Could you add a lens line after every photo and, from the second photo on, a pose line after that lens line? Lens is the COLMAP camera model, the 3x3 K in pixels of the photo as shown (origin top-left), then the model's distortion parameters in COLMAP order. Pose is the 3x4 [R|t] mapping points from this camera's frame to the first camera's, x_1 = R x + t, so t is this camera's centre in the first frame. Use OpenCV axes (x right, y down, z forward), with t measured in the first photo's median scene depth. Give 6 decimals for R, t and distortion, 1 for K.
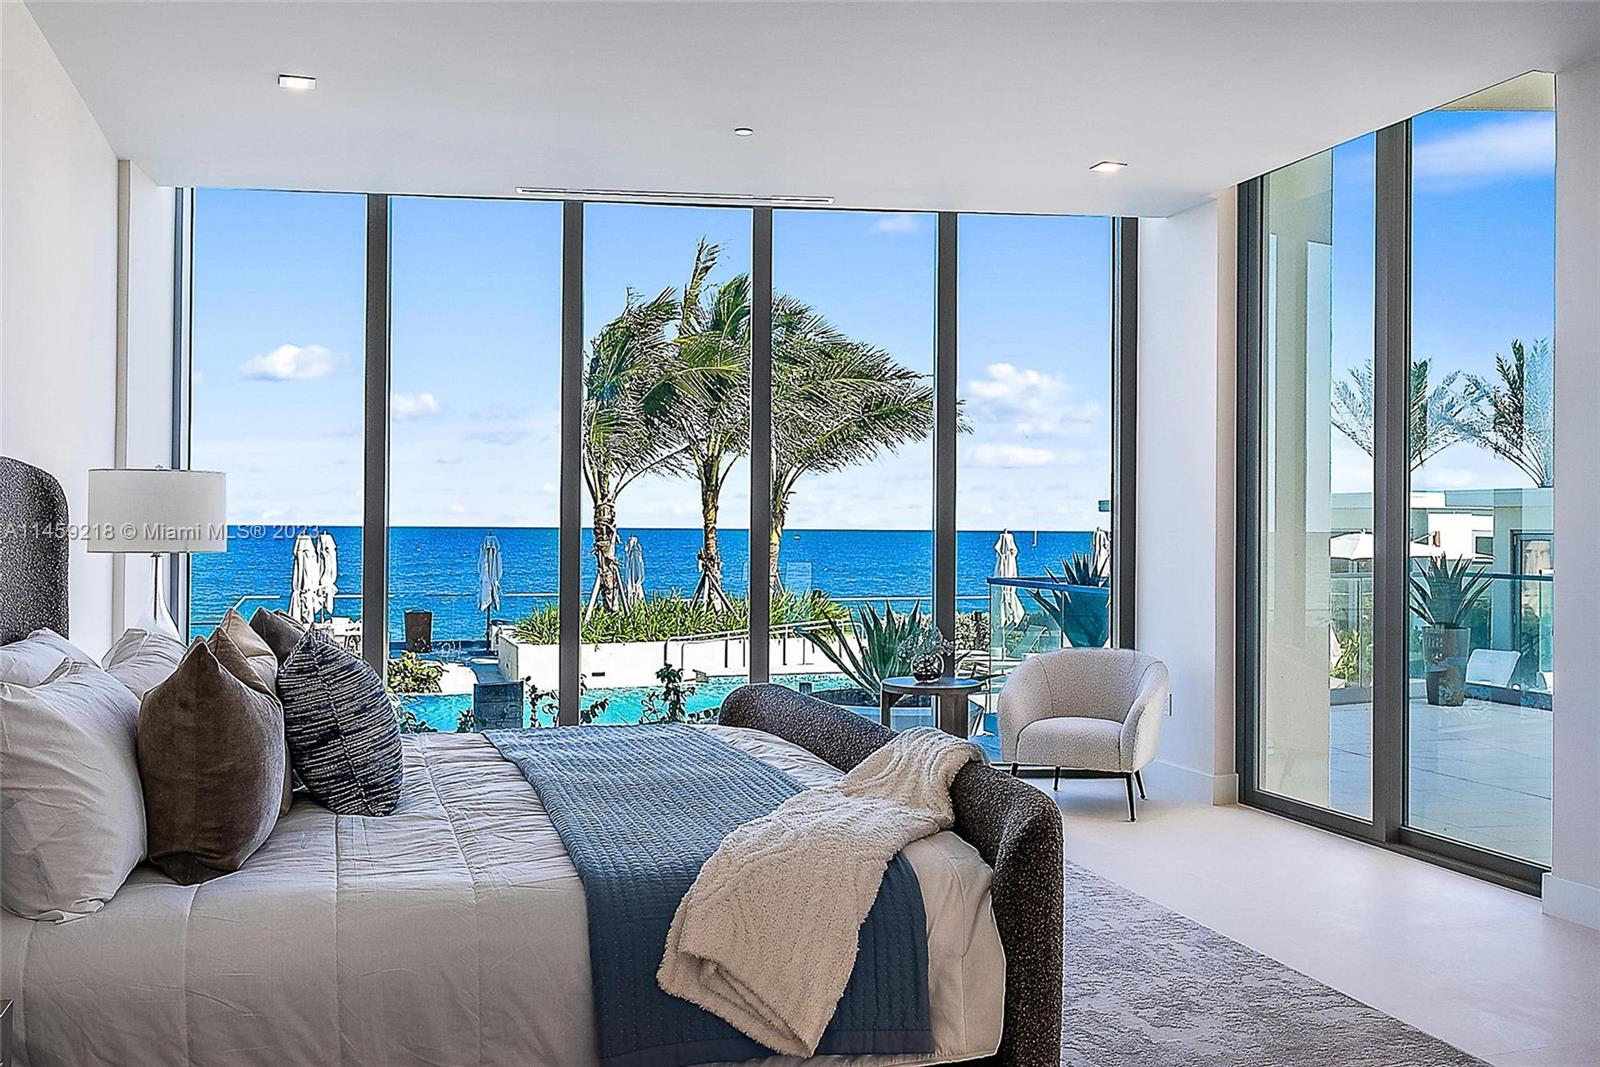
lens RADIAL K [[1388.2, 0, 799.3], [0, 1388.2, 526.2], [0, 0, 1]] dist [-0.068064, -0.002894]
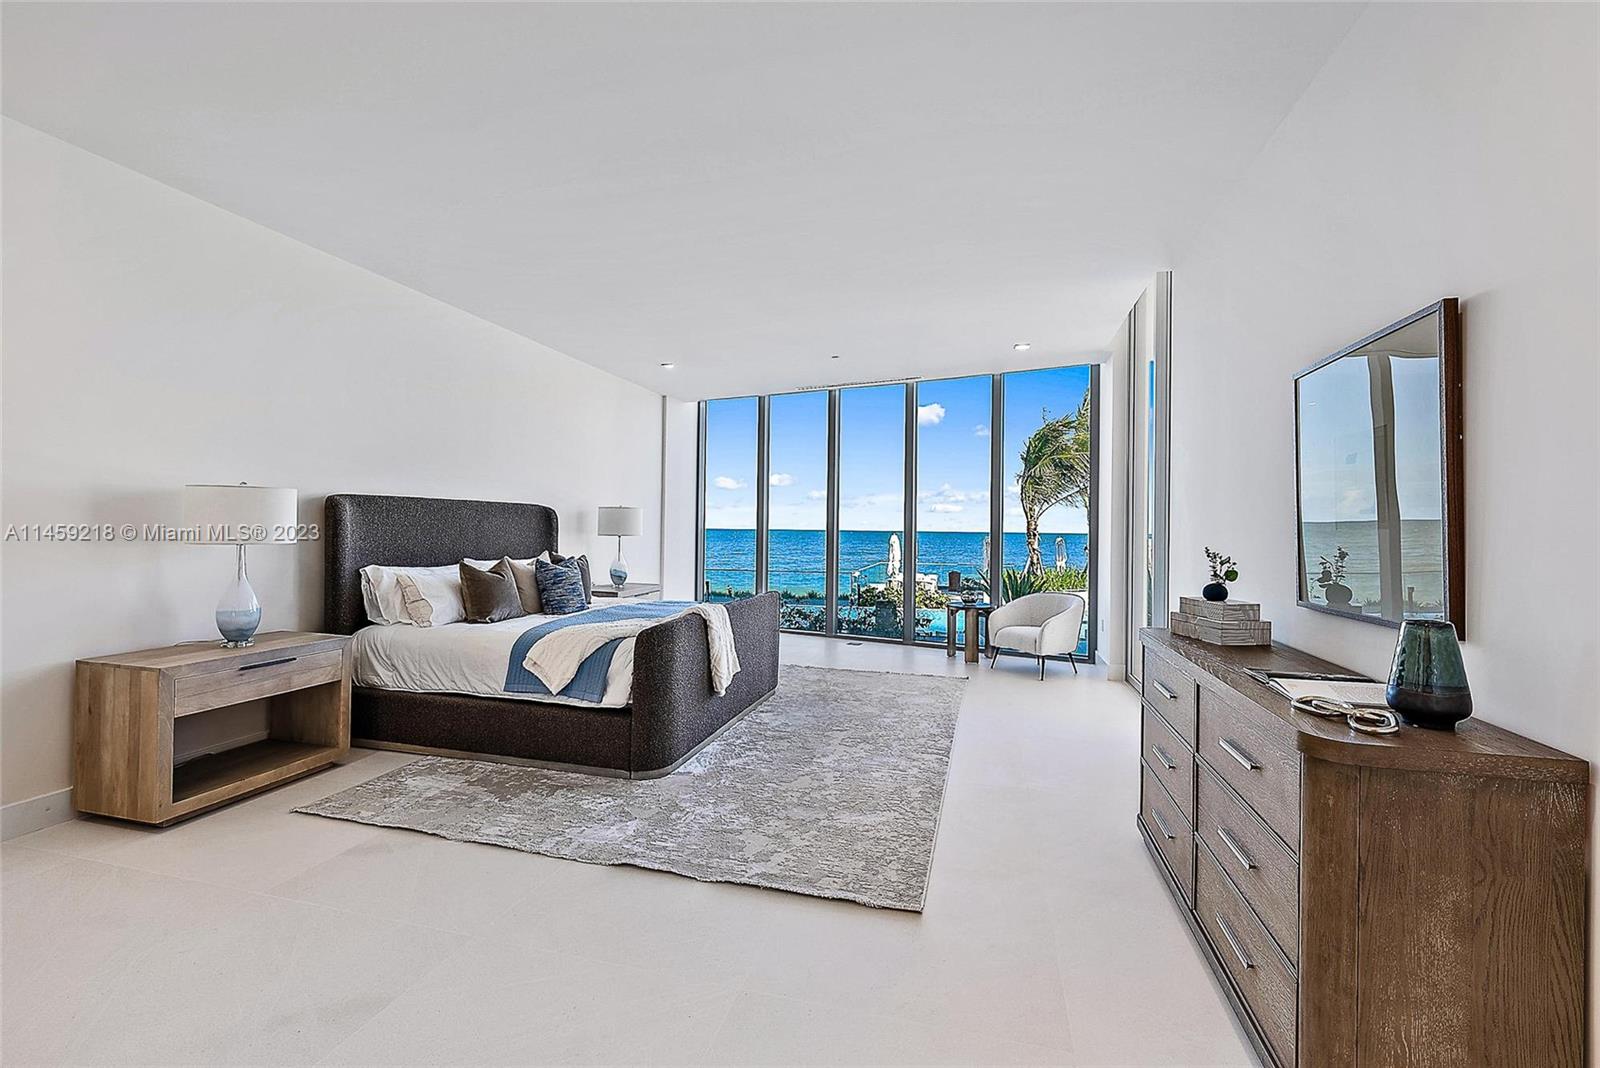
lens RADIAL K [[679.4, 0, 797.7], [0, 679.4, 534.5], [0, 0, 1]] dist [0.001250, -0.000004]
pose [[0.828573, 0.005090, -0.559857, 0.442161], [-0.003780, 0.999987, 0.003497, 0.005090], [0.559868, -0.000781, 0.828582, 0.011179]]
